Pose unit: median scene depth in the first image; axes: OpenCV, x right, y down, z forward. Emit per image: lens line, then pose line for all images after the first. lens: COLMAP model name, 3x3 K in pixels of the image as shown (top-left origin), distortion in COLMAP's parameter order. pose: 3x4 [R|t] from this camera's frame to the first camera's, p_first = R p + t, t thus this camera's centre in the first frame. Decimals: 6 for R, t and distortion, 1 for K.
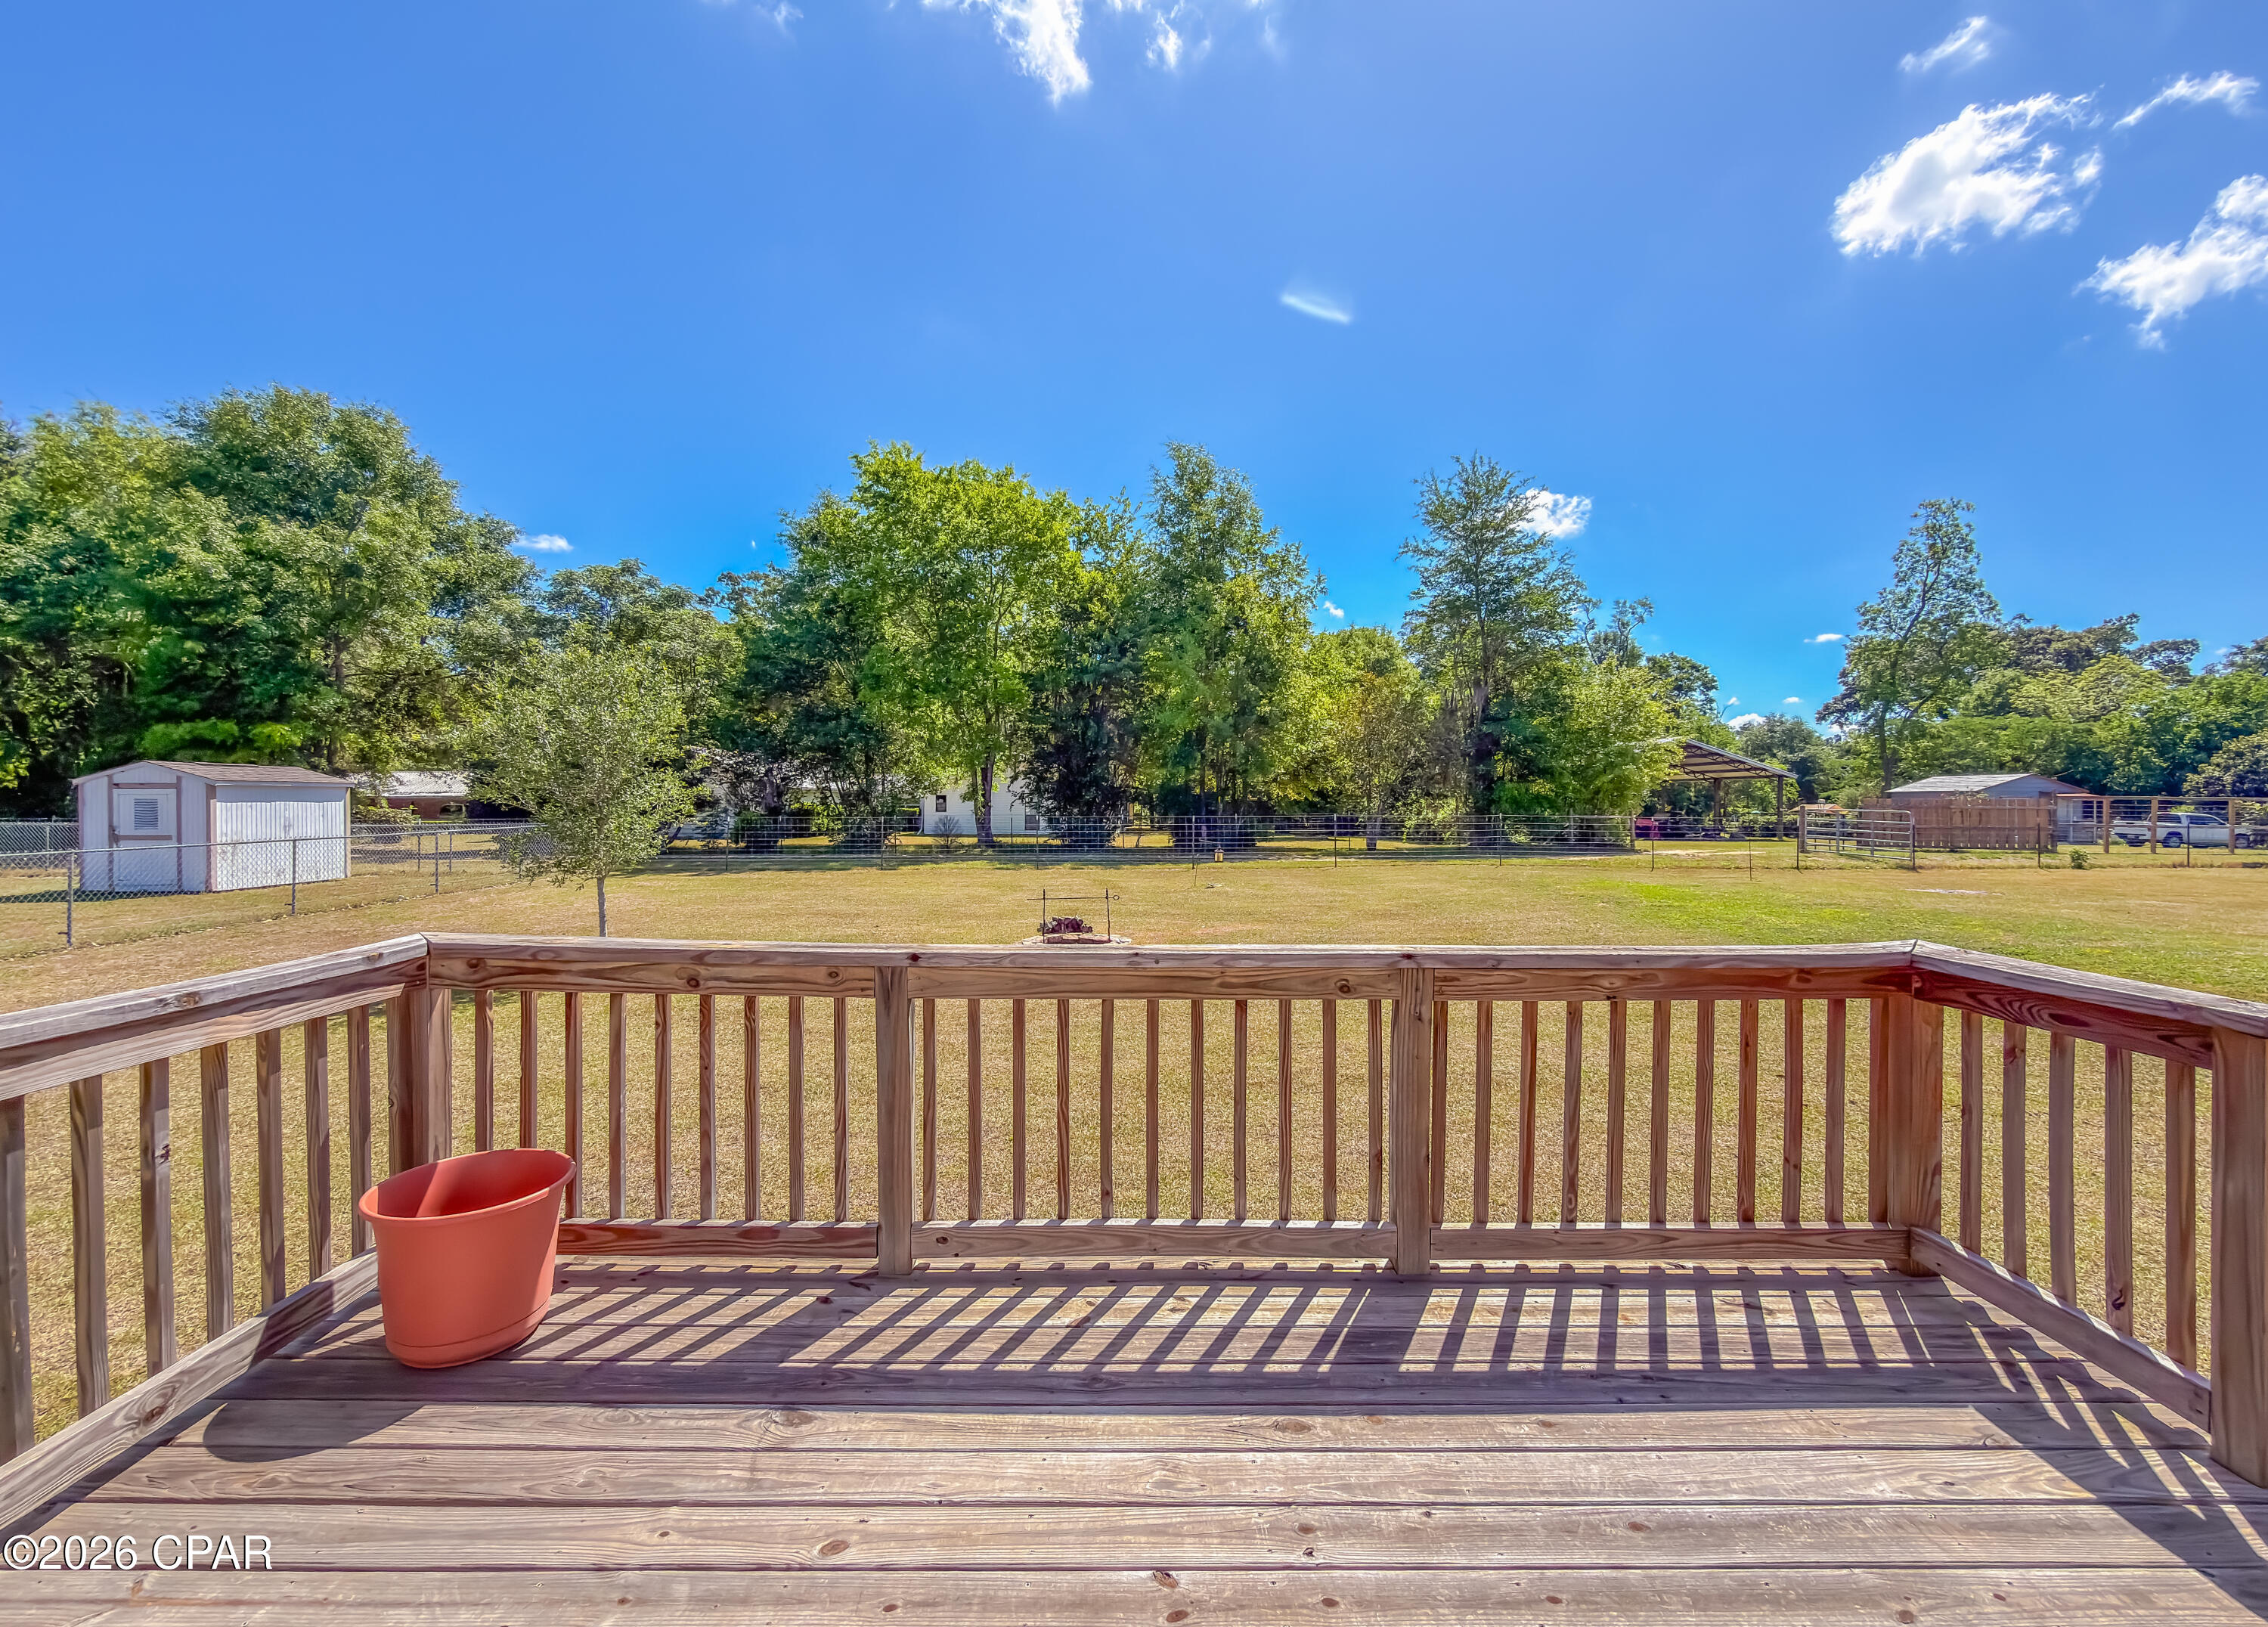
lens RADIAL K [[900.9, 0, 1134.0], [0, 900.9, 813.5], [0, 0, 1]] dist [0.001121, 0.000353]
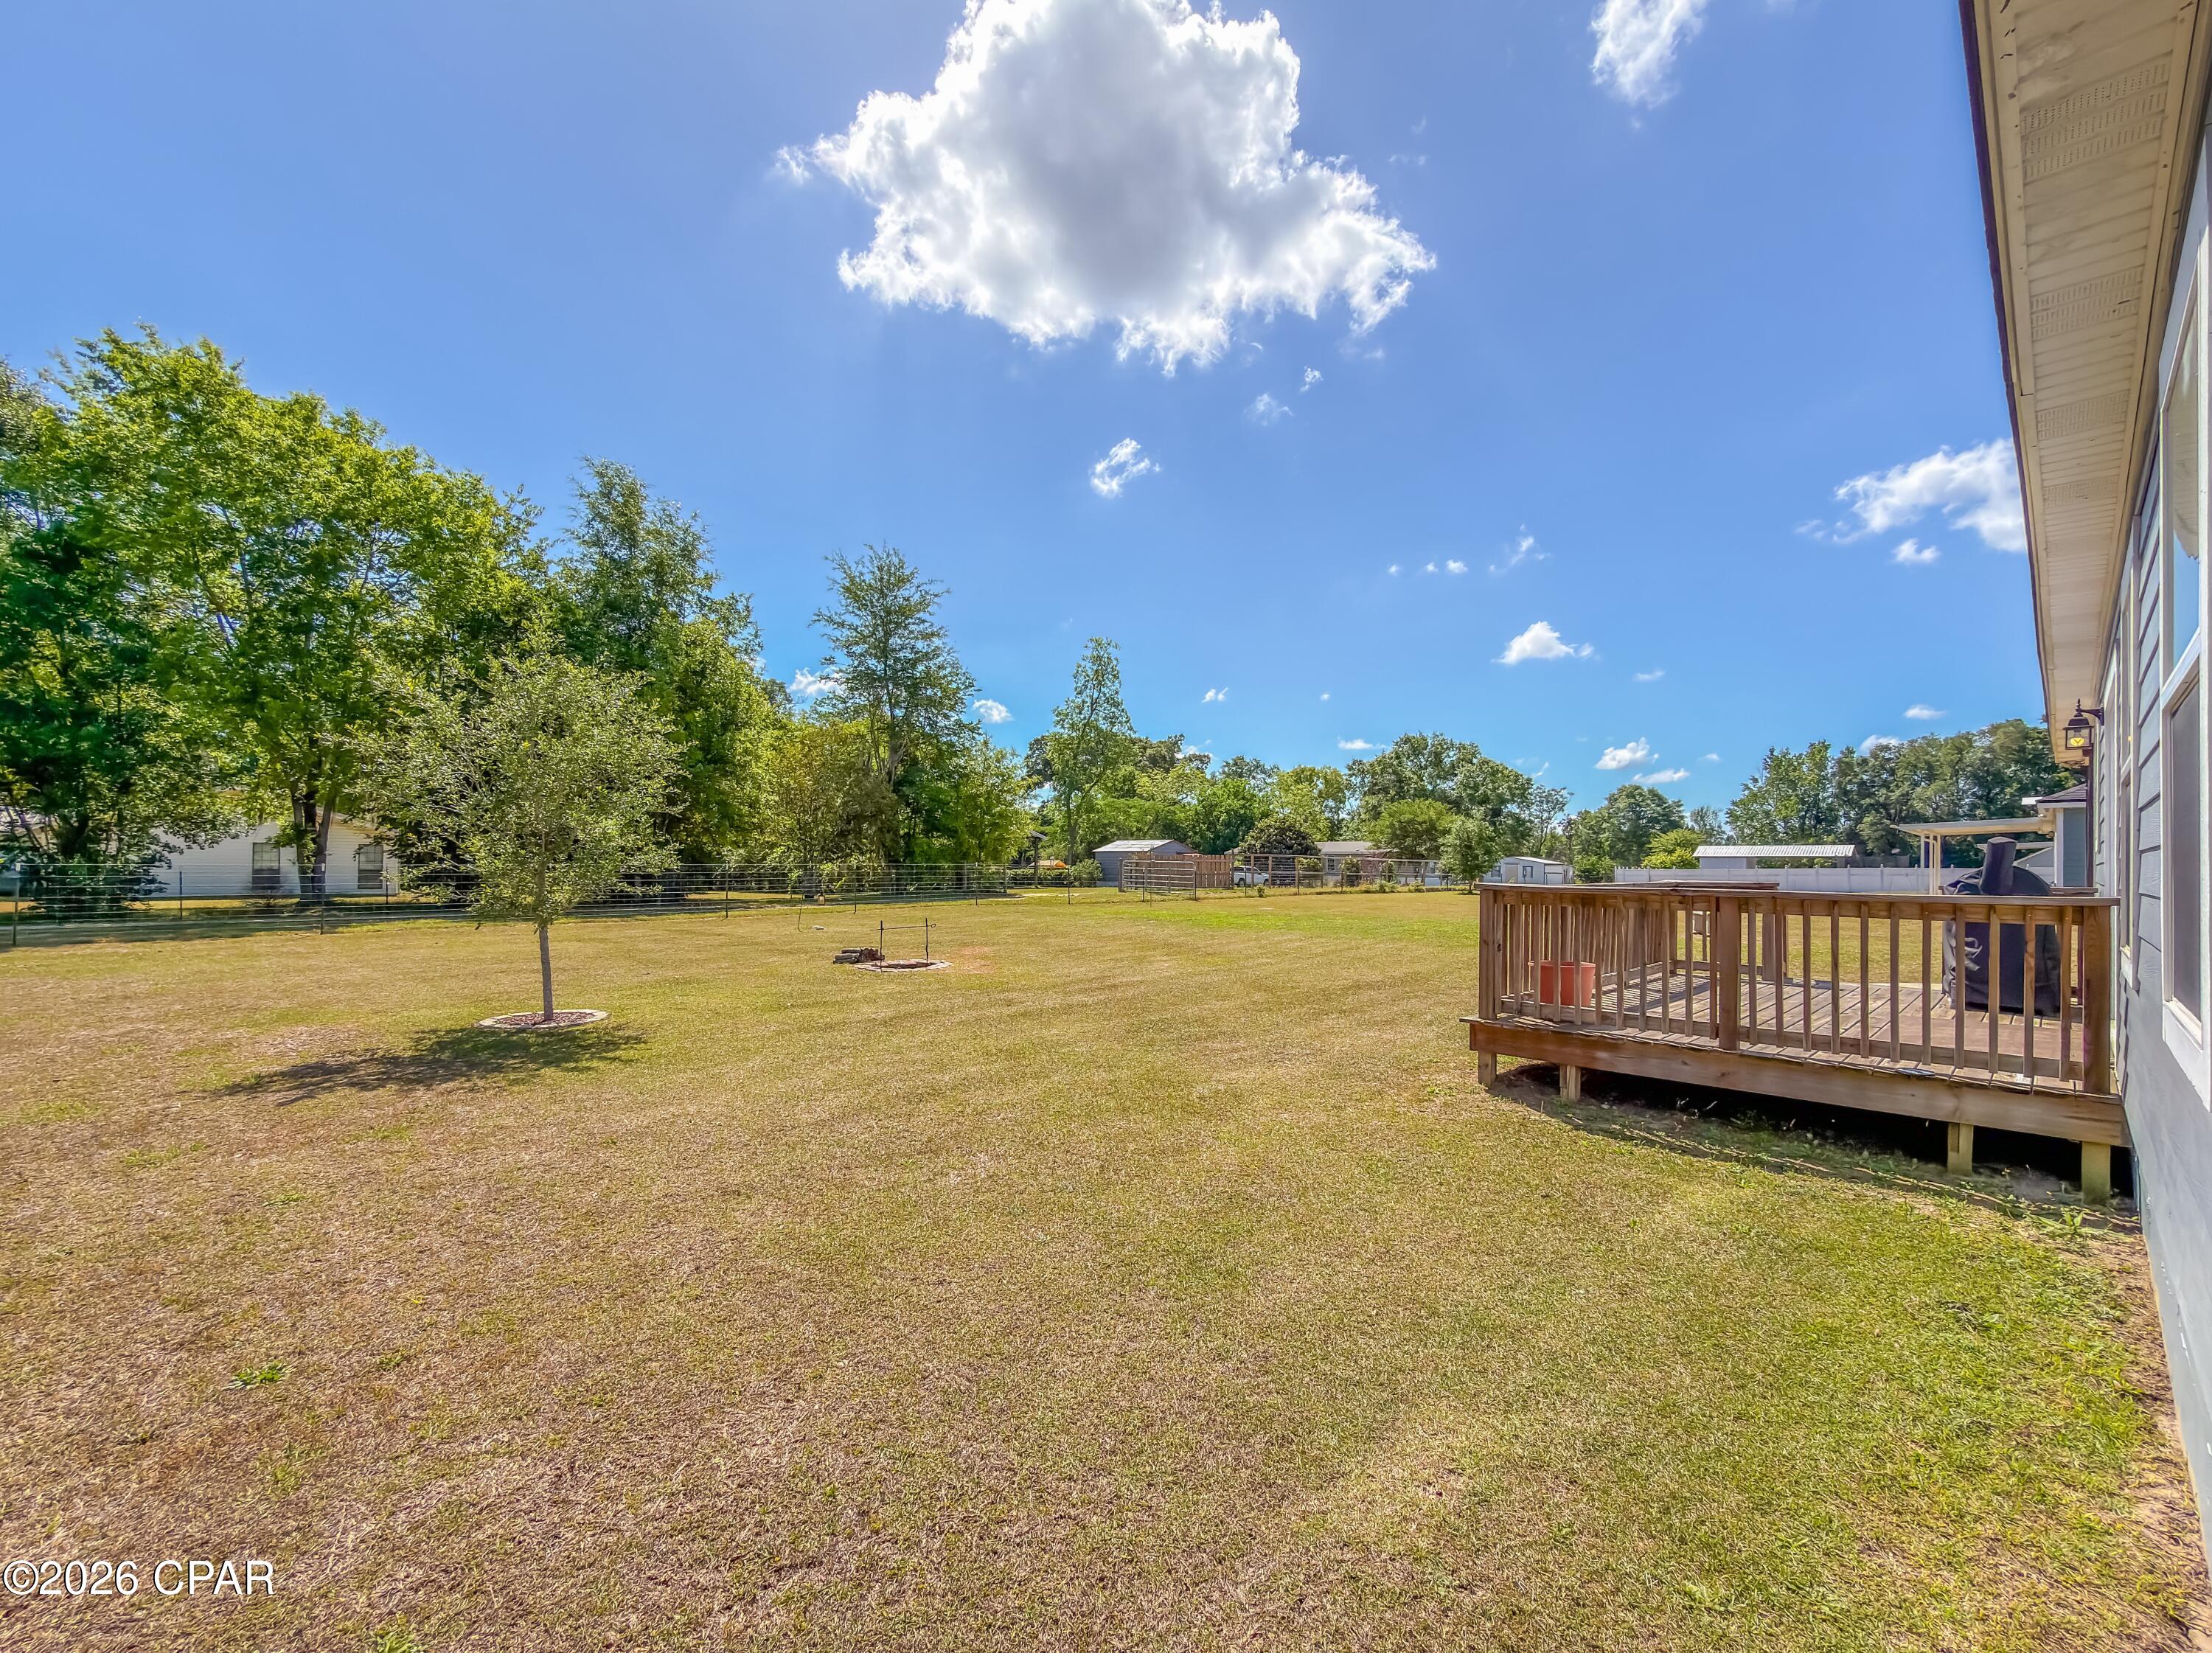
lens RADIAL K [[905.1, 0, 1106.0], [0, 905.1, 826.5], [0, 0, 1]] dist [-0.013053, 0.005835]
pose [[0.730385, 0.030112, 0.682371, -0.174349], [0.002135, 0.998922, -0.046366, 0.004150], [-0.683032, 0.035322, 0.729534, 0.005462]]
